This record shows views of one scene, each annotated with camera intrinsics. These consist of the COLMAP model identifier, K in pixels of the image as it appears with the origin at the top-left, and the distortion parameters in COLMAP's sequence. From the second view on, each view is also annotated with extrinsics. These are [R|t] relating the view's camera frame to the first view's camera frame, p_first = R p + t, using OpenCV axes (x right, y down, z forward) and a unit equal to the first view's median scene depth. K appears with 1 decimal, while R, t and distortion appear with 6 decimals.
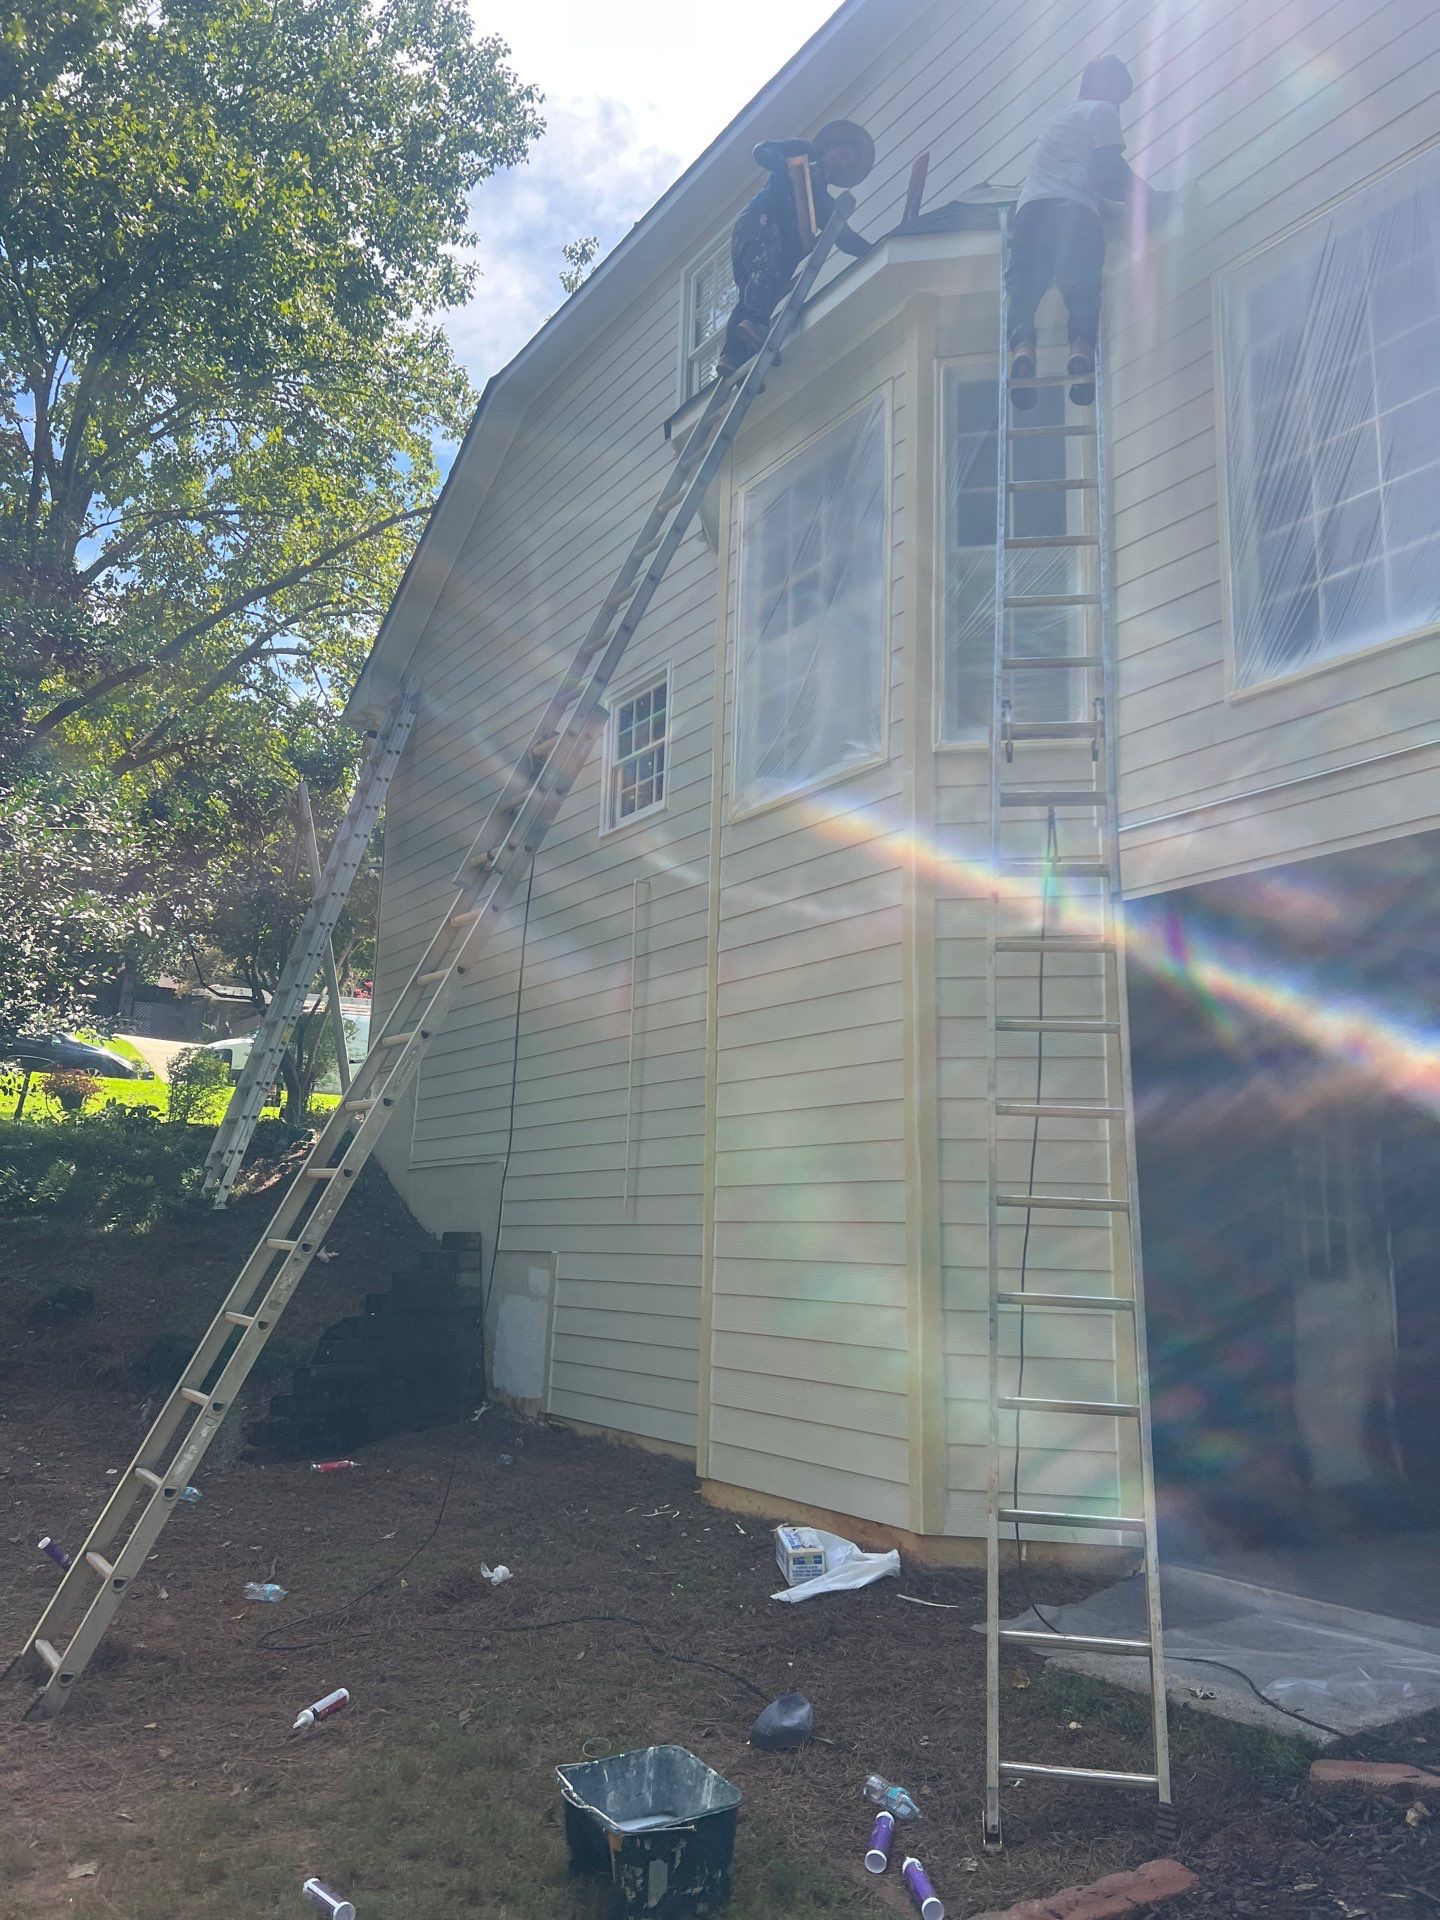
lens RADIAL K [[1435.4, 0, 721.2], [0, 1435.4, 967.9], [0, 0, 1]] dist [0.059103, -0.063486]
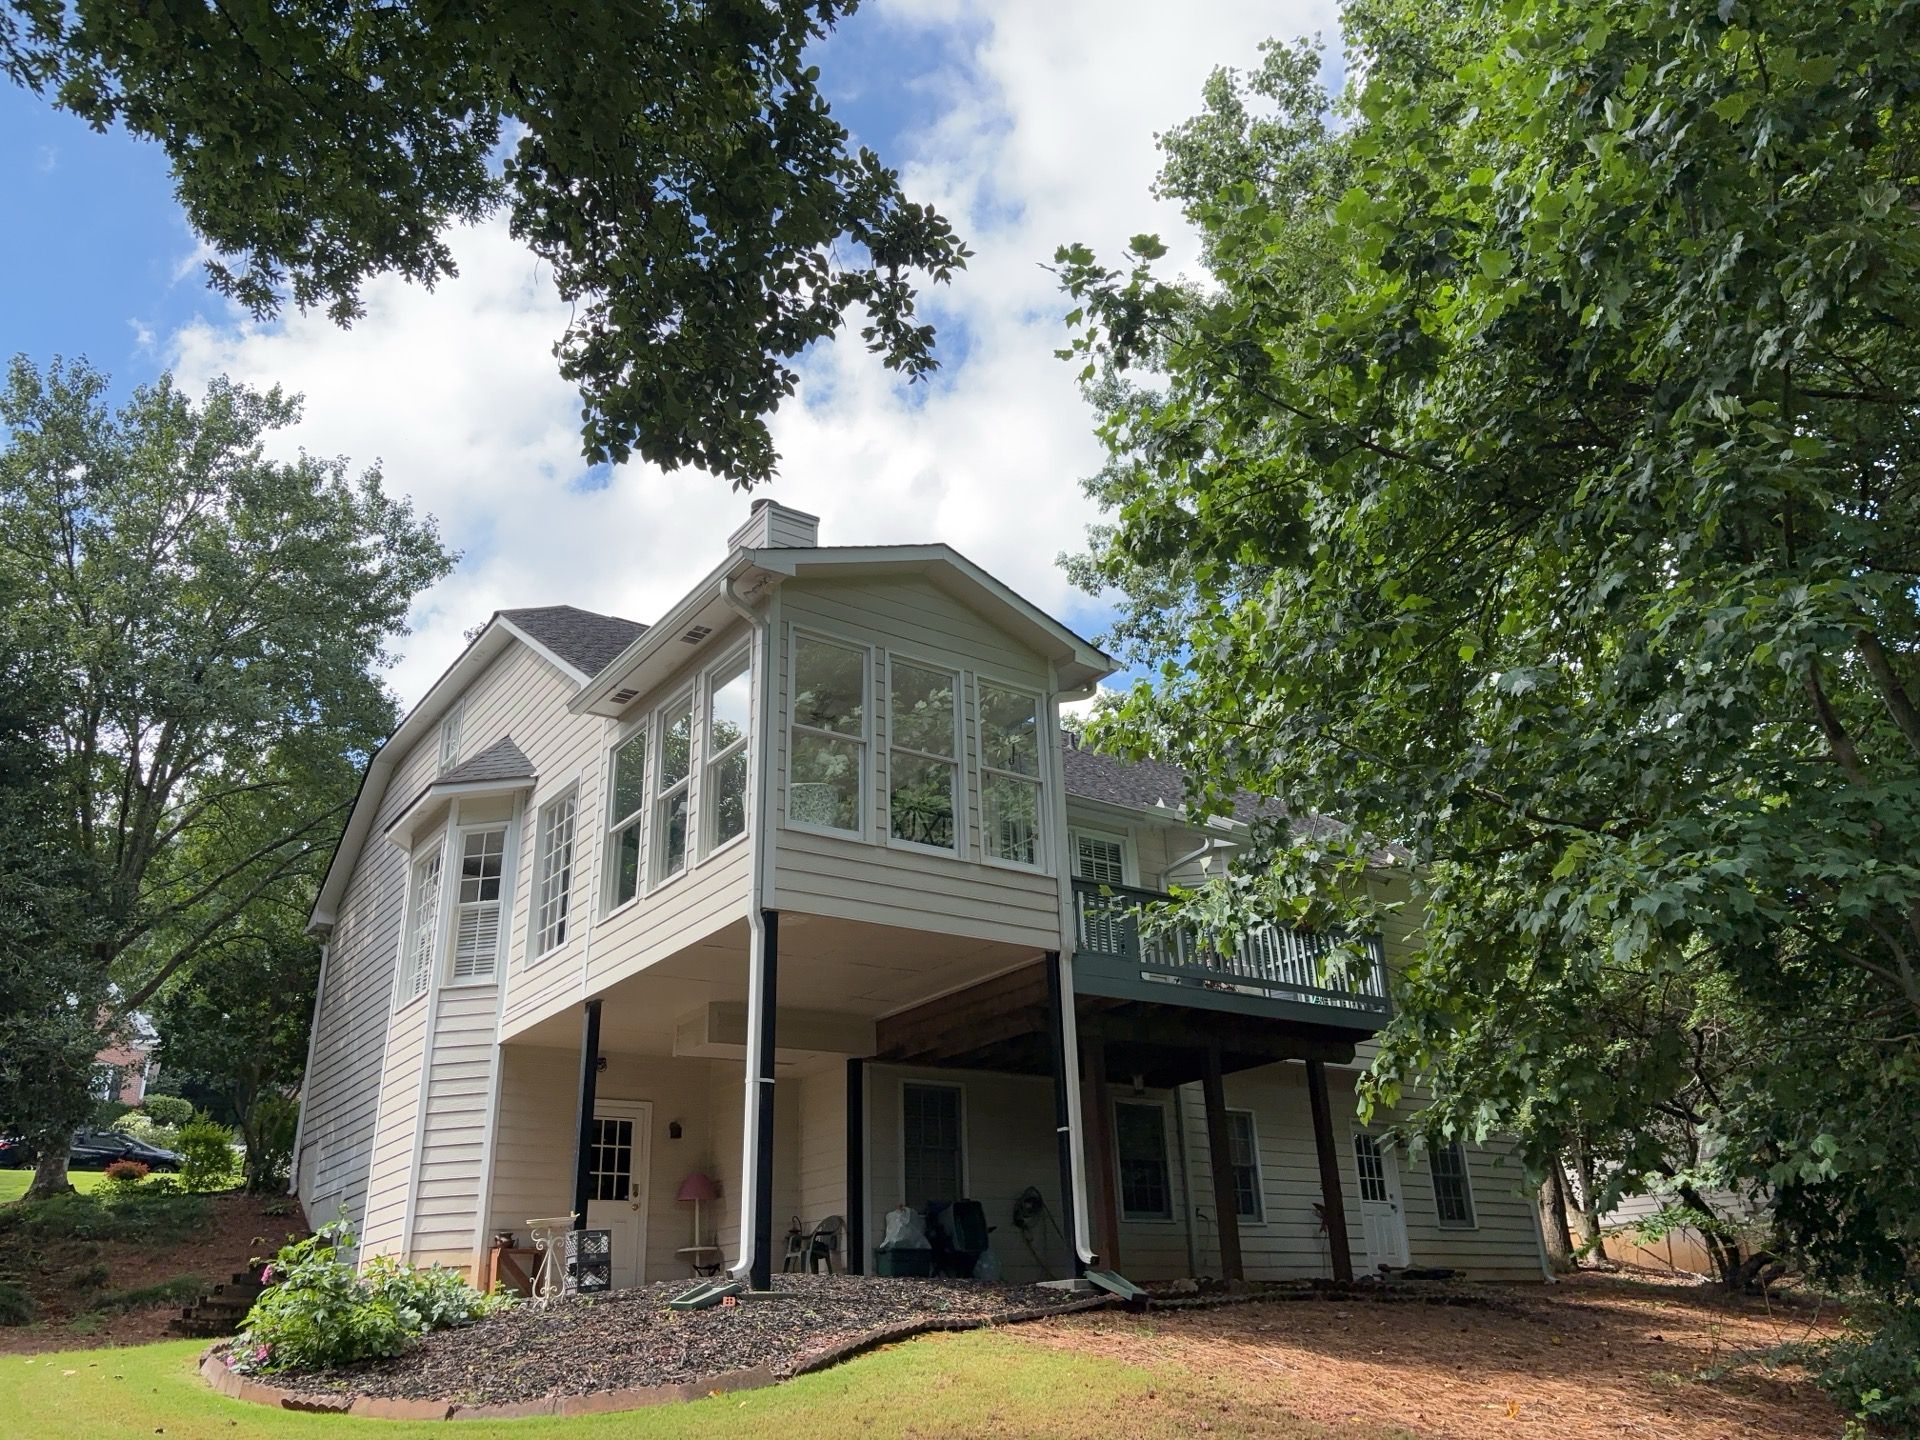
lens RADIAL K [[1465.8, 0, 944.2], [0, 1465.8, 716.5], [0, 0, 1]] dist [0.050962, -0.002272]
pose [[0.998071, -0.055811, 0.027193, 0.629570], [0.060300, 0.975696, -0.210671, -0.010837], [-0.014774, 0.211904, 0.977179, -1.048631]]
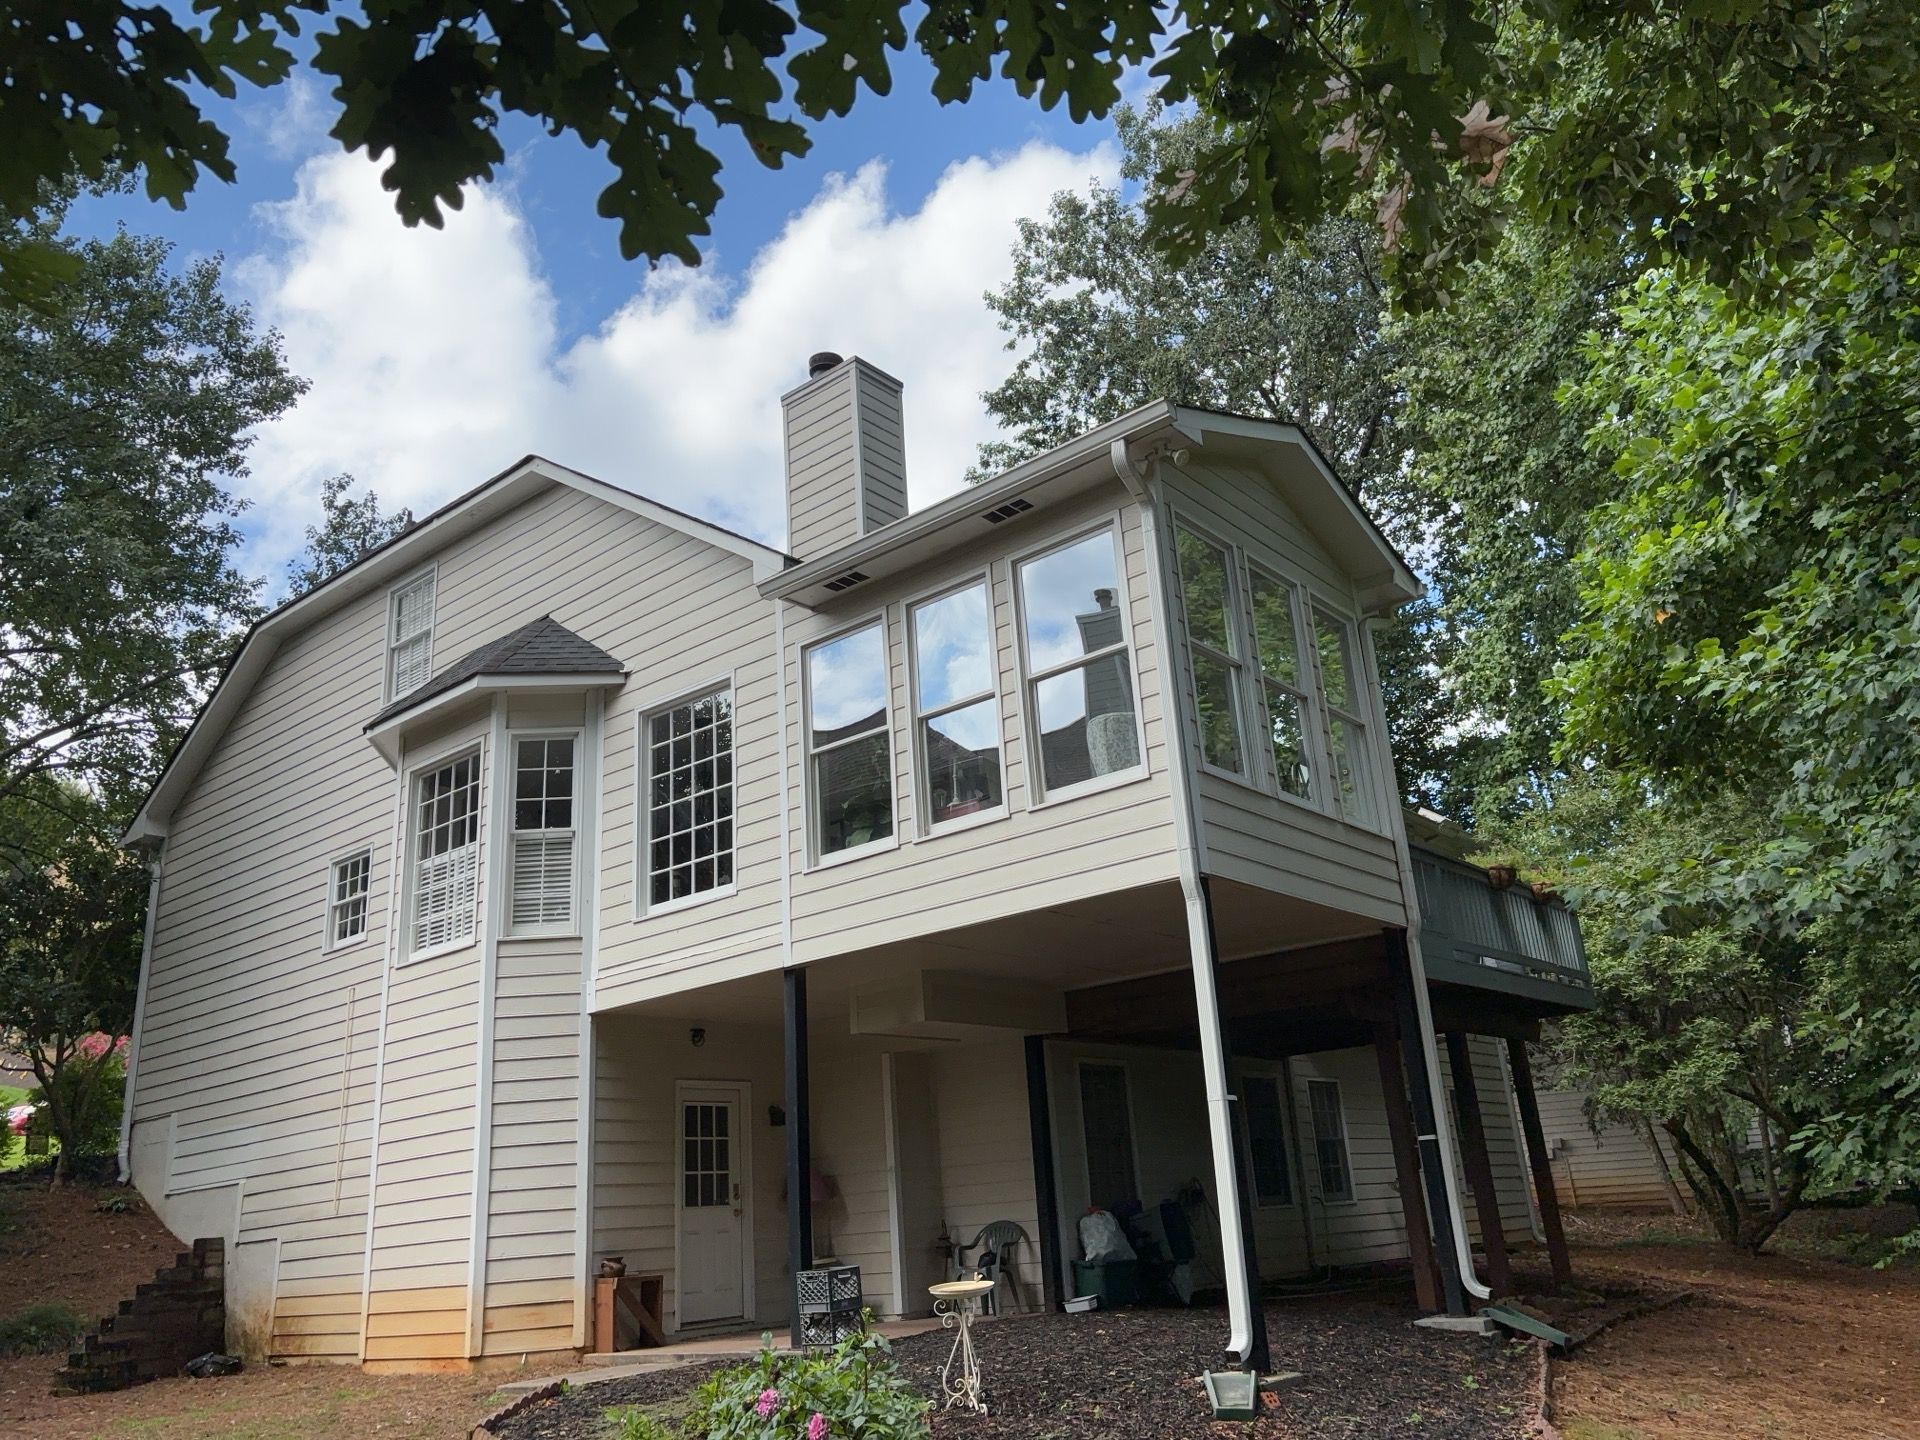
lens RADIAL K [[1435.4, 0, 965.4], [0, 1435.4, 725.2], [0, 0, 1]] dist [0.059103, -0.063486]
pose [[0.955435, 0.003515, 0.295179, 0.111498], [0.040171, 0.989080, -0.141800, -0.086164], [-0.292454, 0.147339, 0.944861, -0.675151]]
